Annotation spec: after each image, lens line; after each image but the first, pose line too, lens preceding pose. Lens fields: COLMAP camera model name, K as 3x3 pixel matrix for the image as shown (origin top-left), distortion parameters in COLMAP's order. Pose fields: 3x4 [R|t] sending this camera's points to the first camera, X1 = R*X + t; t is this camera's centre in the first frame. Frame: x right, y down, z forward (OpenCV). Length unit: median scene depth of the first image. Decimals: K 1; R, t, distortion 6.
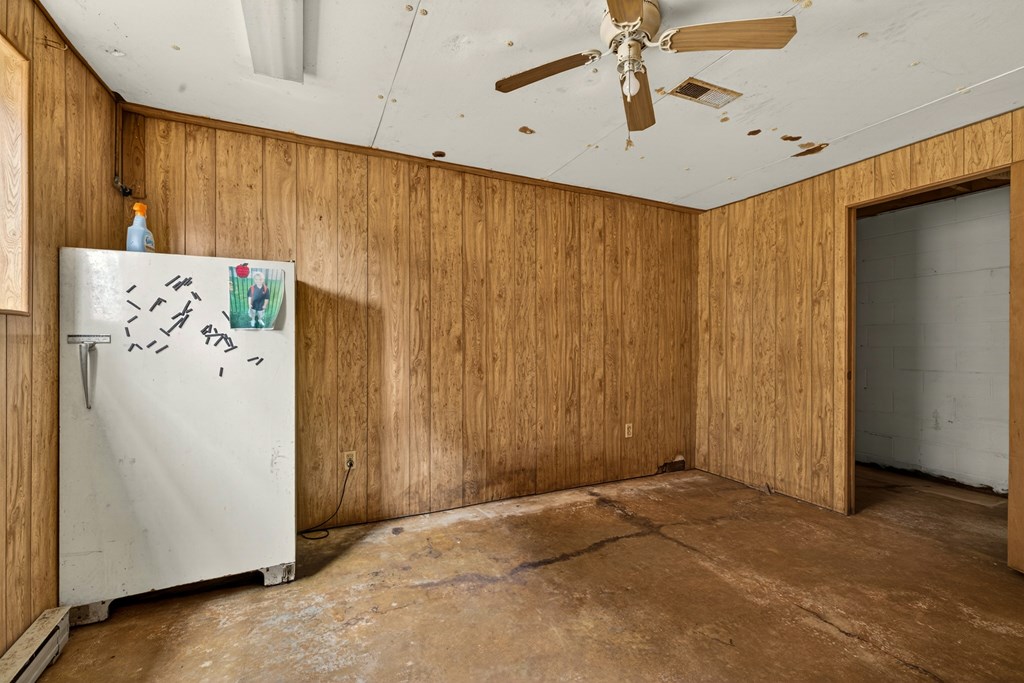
lens RADIAL K [[434.3, 0, 512.0], [0, 434.3, 341.5], [0, 0, 1]] dist [0.013692, -0.000154]
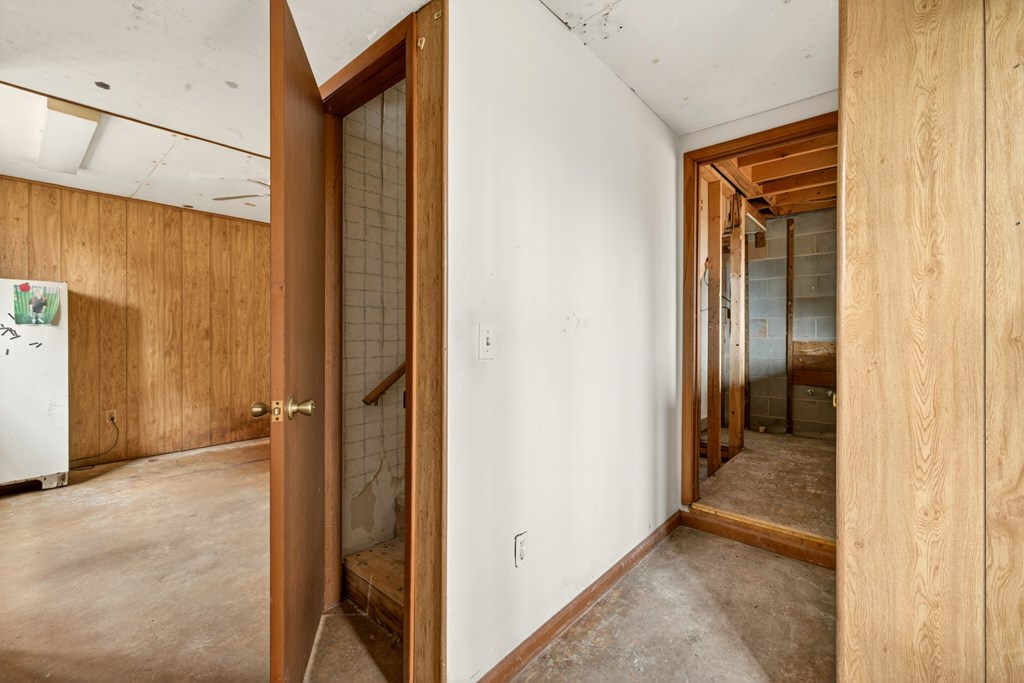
lens RADIAL K [[428.4, 0, 510.4], [0, 428.4, 333.1], [0, 0, 1]] dist [0.001685, 0.001199]
pose [[0.918111, -0.001078, 0.396322, 0.262908], [0.000694, 0.999999, 0.001114, 0.000965], [-0.396323, -0.000748, 0.918111, -0.782731]]
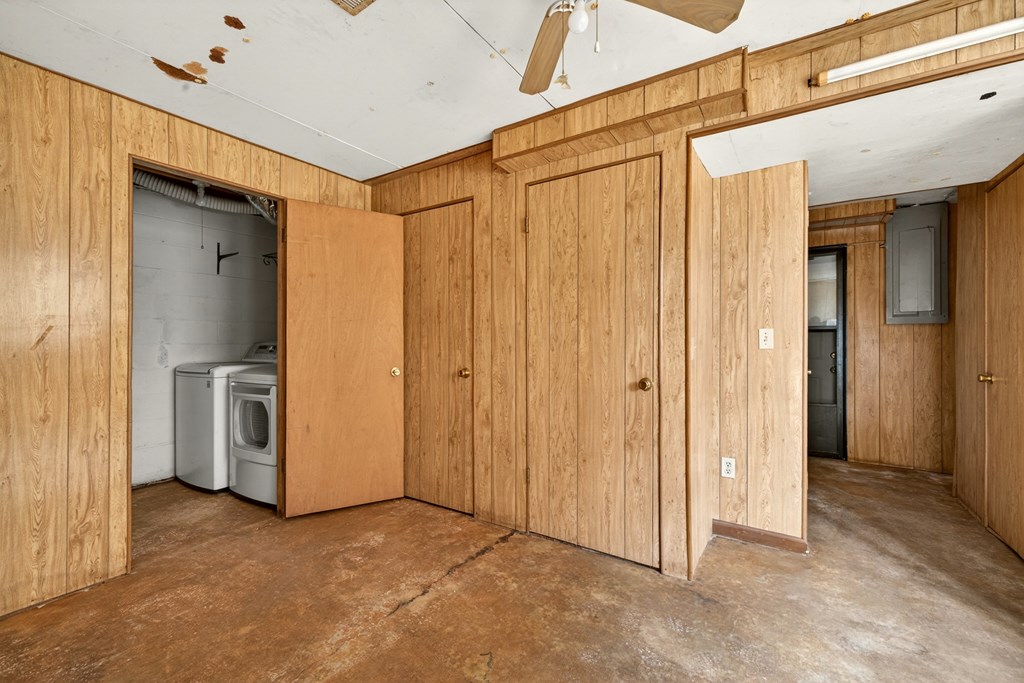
lens RADIAL K [[426.3, 0, 513.5], [0, 426.3, 342.6], [0, 0, 1]] dist [0.000498, -0.000022]
pose [[-0.520329, -0.005444, 0.853949, -0.197549], [-0.007484, 0.999970, 0.001815, 0.002214], [-0.853933, -0.005446, -0.520354, 0.873164]]
